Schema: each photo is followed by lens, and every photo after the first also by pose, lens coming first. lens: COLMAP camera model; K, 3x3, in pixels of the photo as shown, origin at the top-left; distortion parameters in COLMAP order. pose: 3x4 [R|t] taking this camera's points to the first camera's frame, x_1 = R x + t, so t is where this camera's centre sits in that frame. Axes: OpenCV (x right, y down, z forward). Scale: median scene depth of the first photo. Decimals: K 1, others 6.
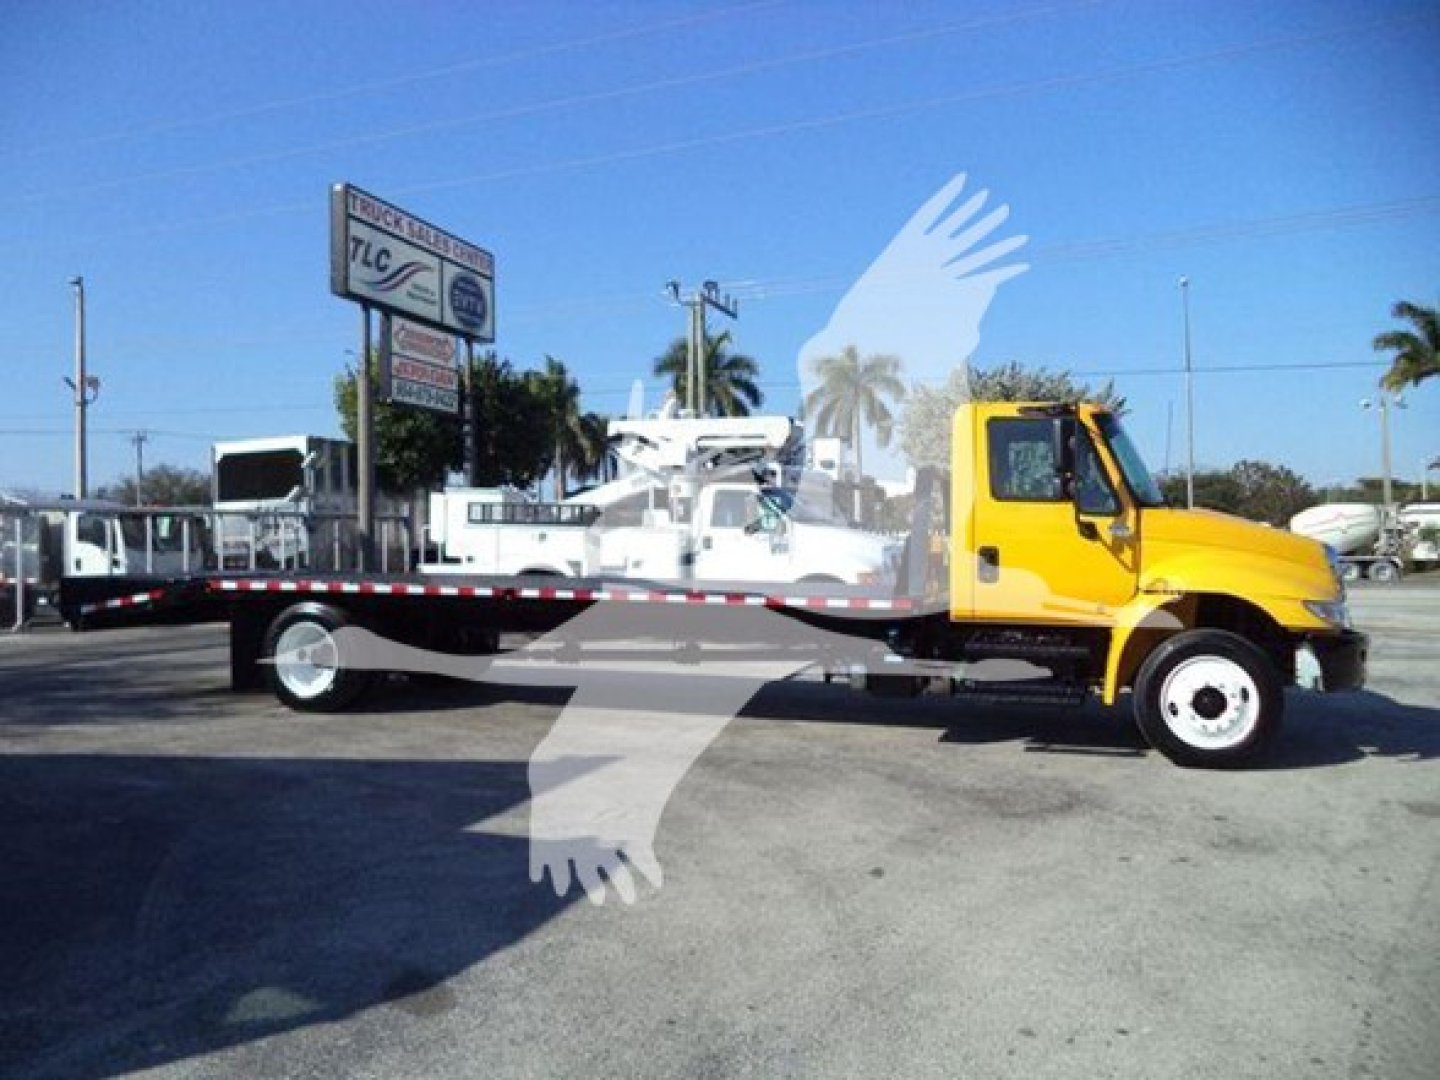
lens RADIAL K [[1161.0, 0, 716.0], [0, 1161.0, 534.0], [0, 0, 1]] dist [-0.018576, -0.009467]
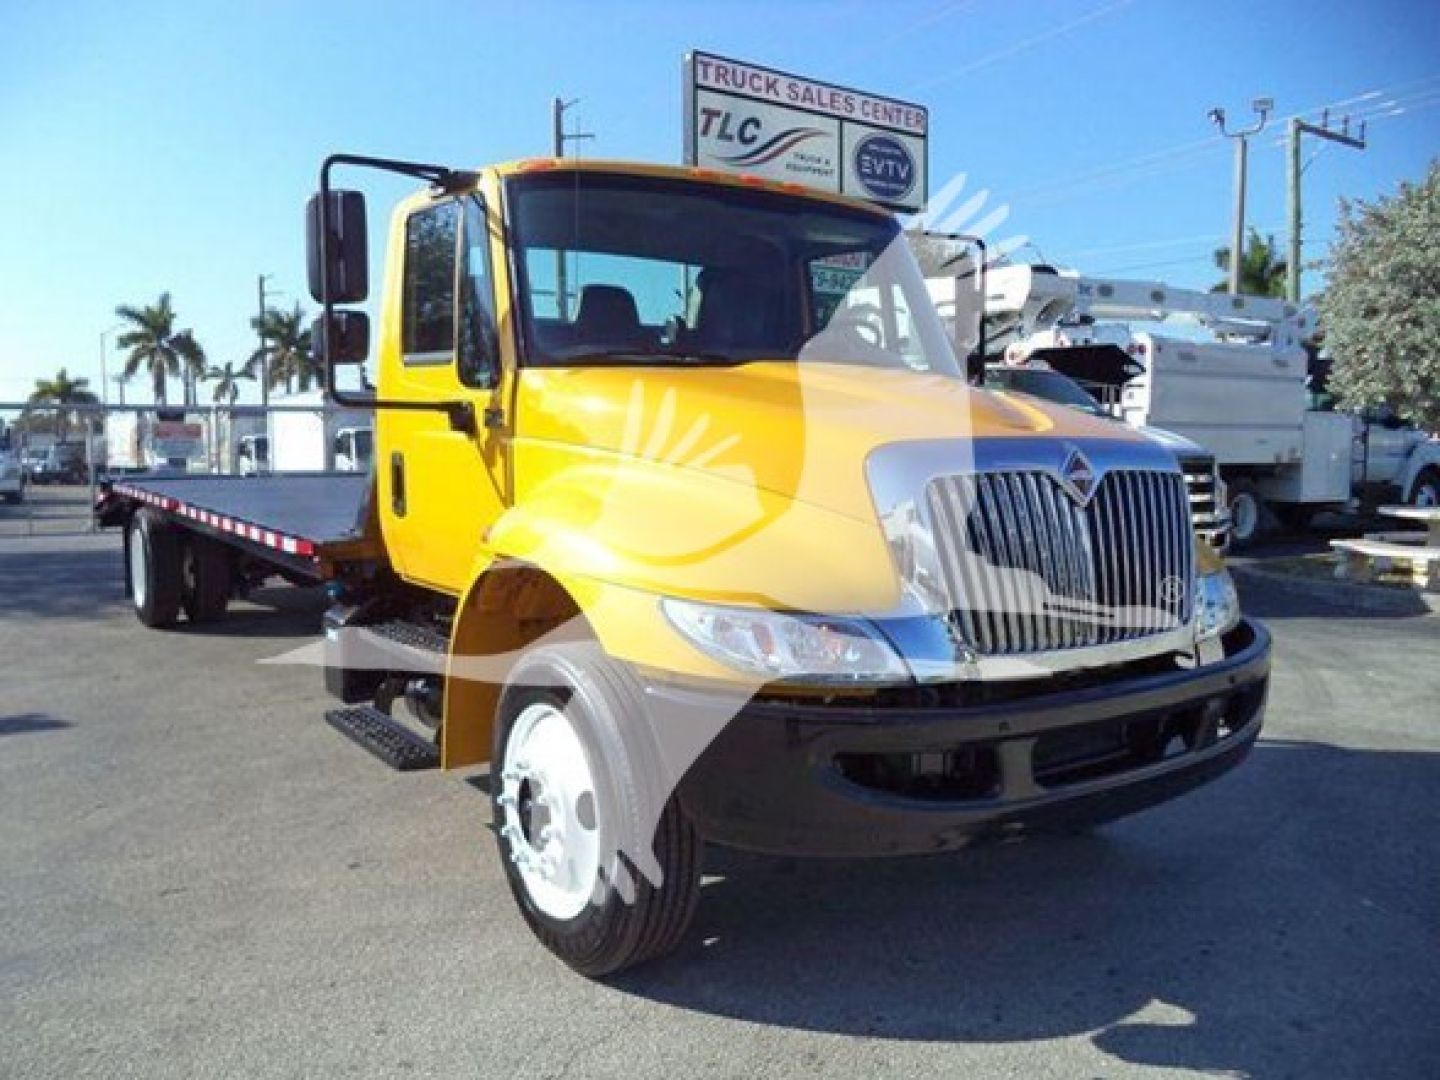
lens RADIAL K [[1161.0, 0, 716.0], [0, 1161.0, 534.0], [0, 0, 1]] dist [-0.018576, -0.009467]
pose [[0.797711, 0.051968, -0.600796, 0.241411], [-0.001307, 0.996427, 0.084454, 0.001537], [0.603038, -0.066585, 0.794928, 0.230449]]
